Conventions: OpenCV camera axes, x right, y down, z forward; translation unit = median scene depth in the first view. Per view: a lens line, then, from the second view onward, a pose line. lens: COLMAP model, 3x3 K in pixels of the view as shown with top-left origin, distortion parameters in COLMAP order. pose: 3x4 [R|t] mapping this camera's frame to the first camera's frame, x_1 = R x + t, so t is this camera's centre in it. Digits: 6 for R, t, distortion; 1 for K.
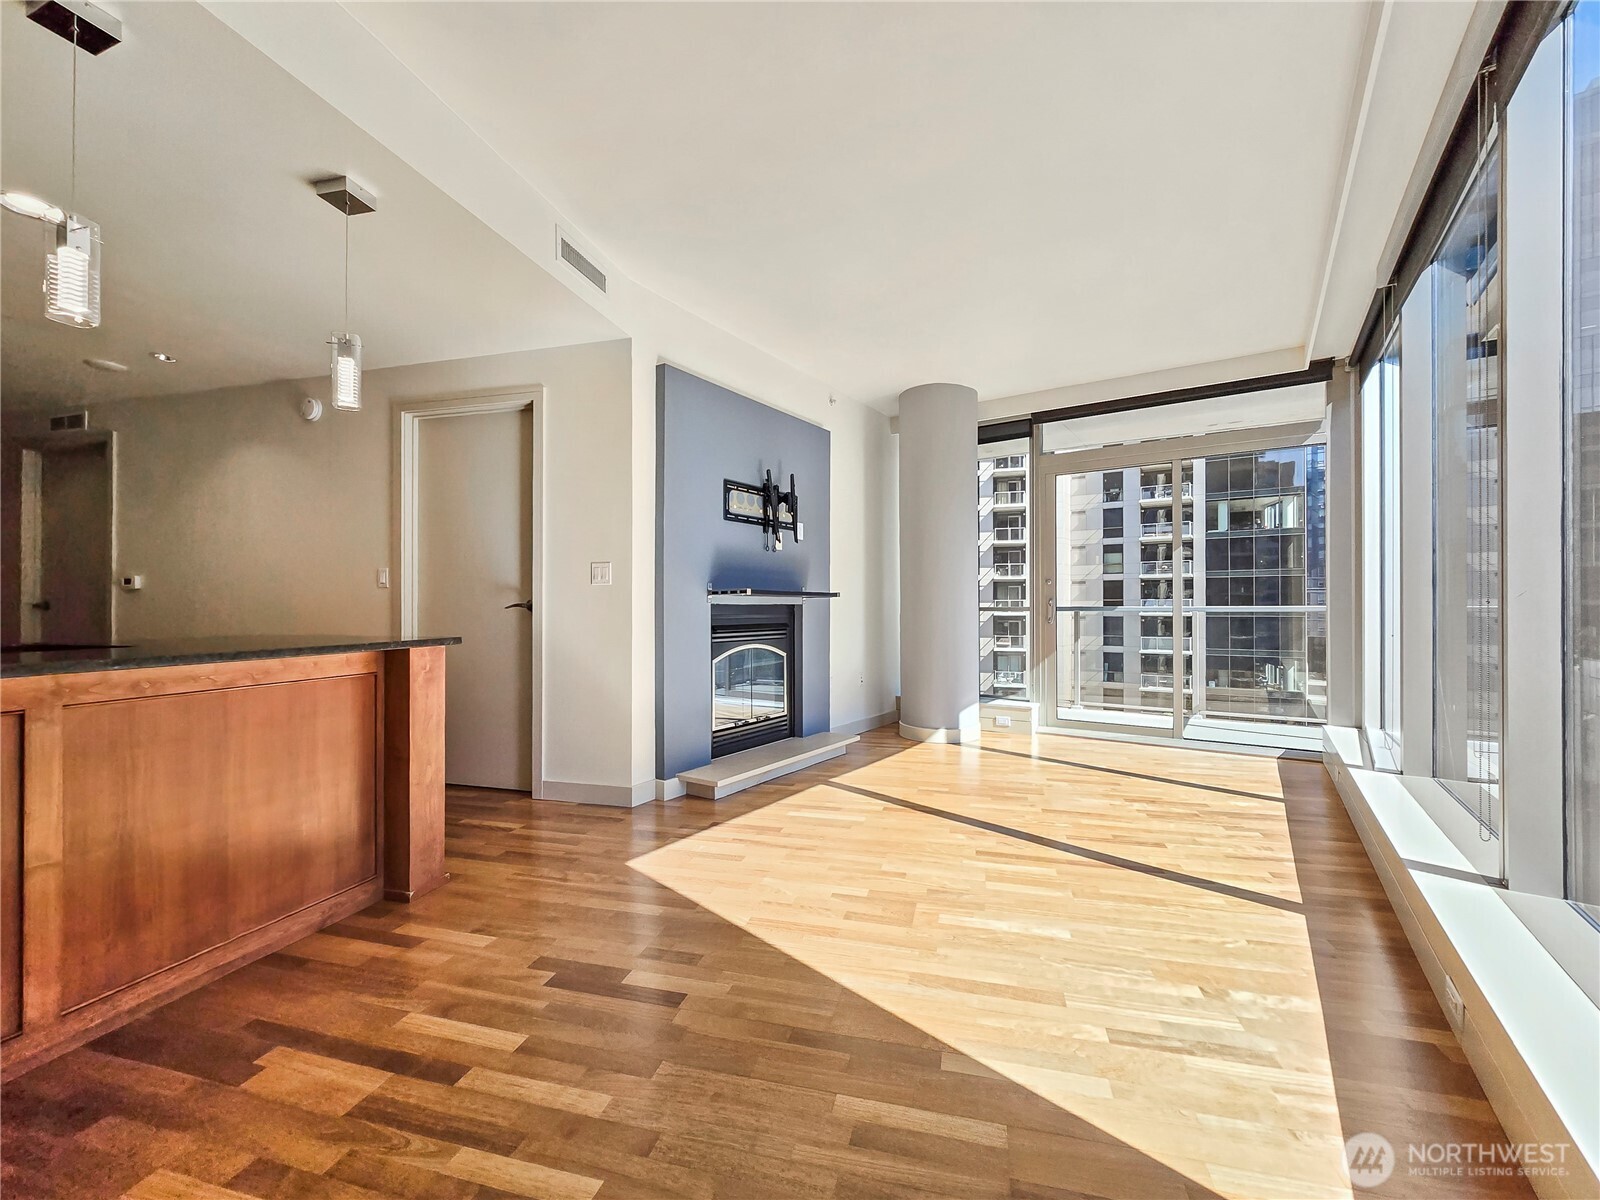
lens RADIAL K [[666.0, 0, 792.7], [0, 666.0, 604.8], [0, 0, 1]] dist [0.008552, 0.000690]
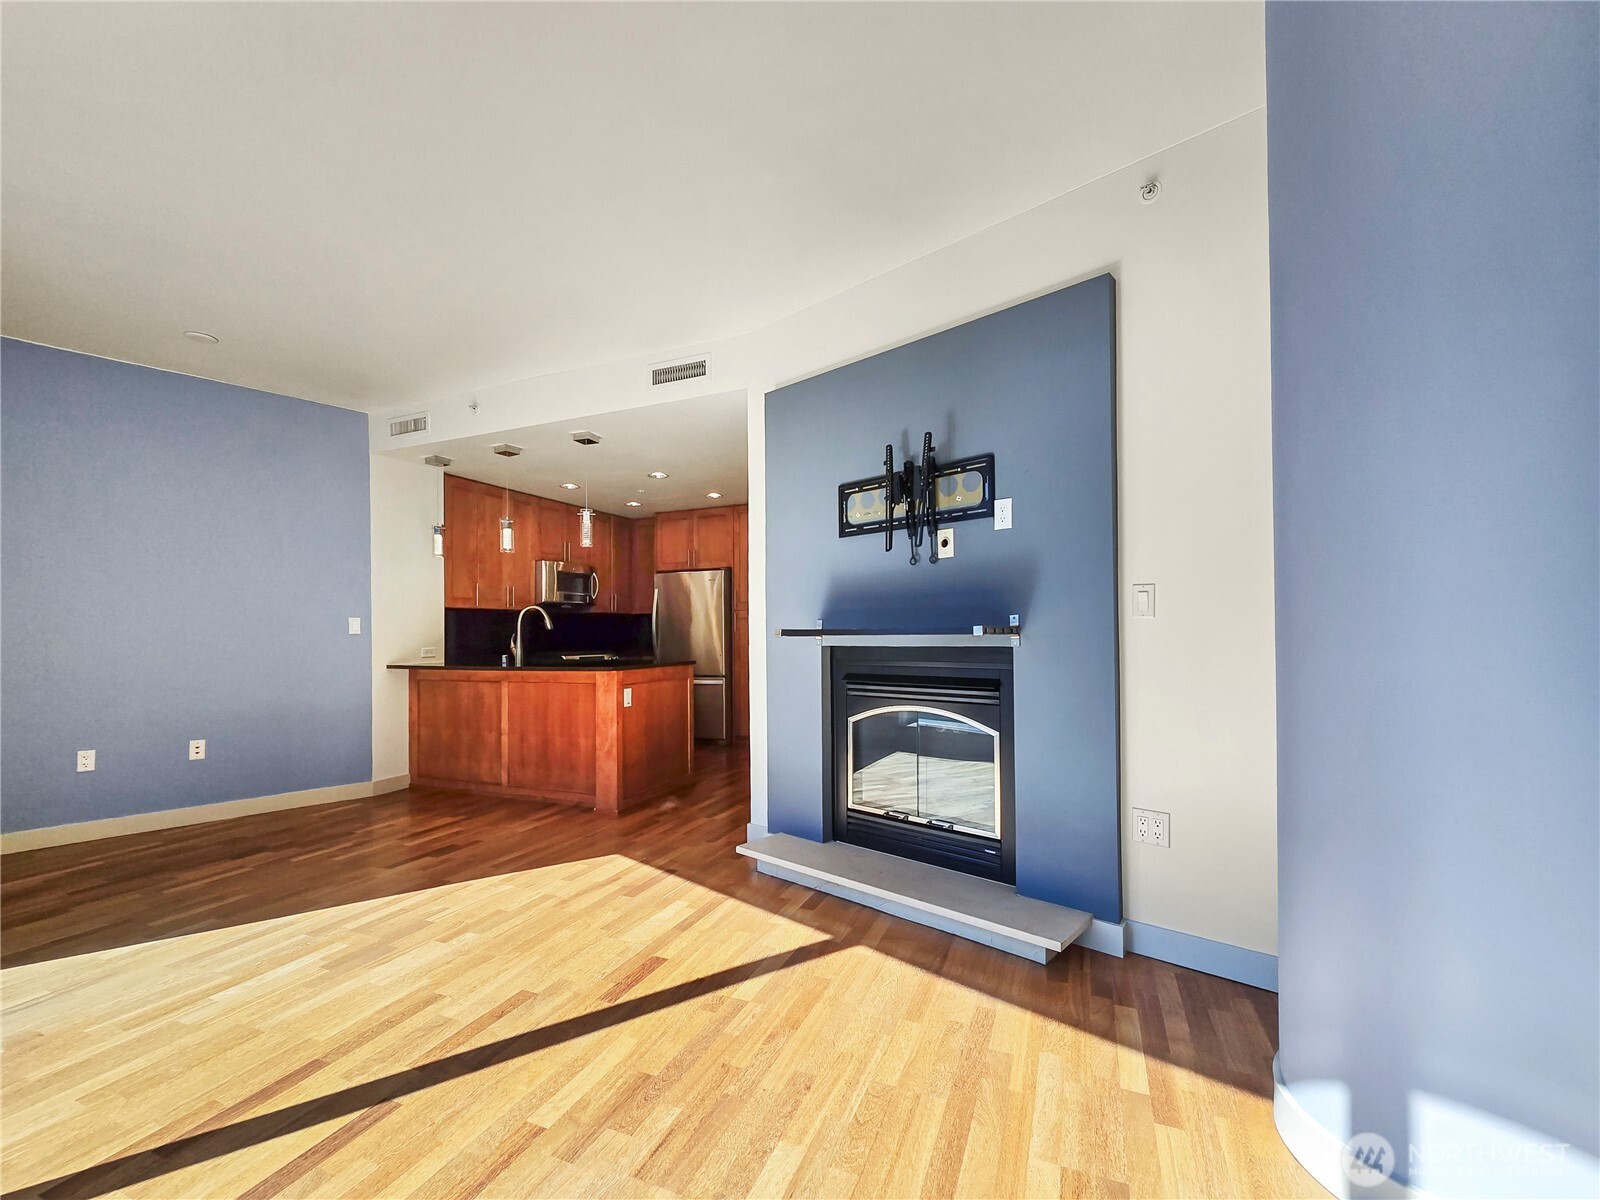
lens RADIAL K [[666.0, 0, 777.1], [0, 666.0, 624.6], [0, 0, 1]] dist [0.008552, 0.000690]
pose [[-0.140826, -0.010448, -0.989979, 0.715004], [0.019101, 0.999730, -0.013268, -0.018737], [0.989850, -0.020778, -0.140588, 1.098395]]
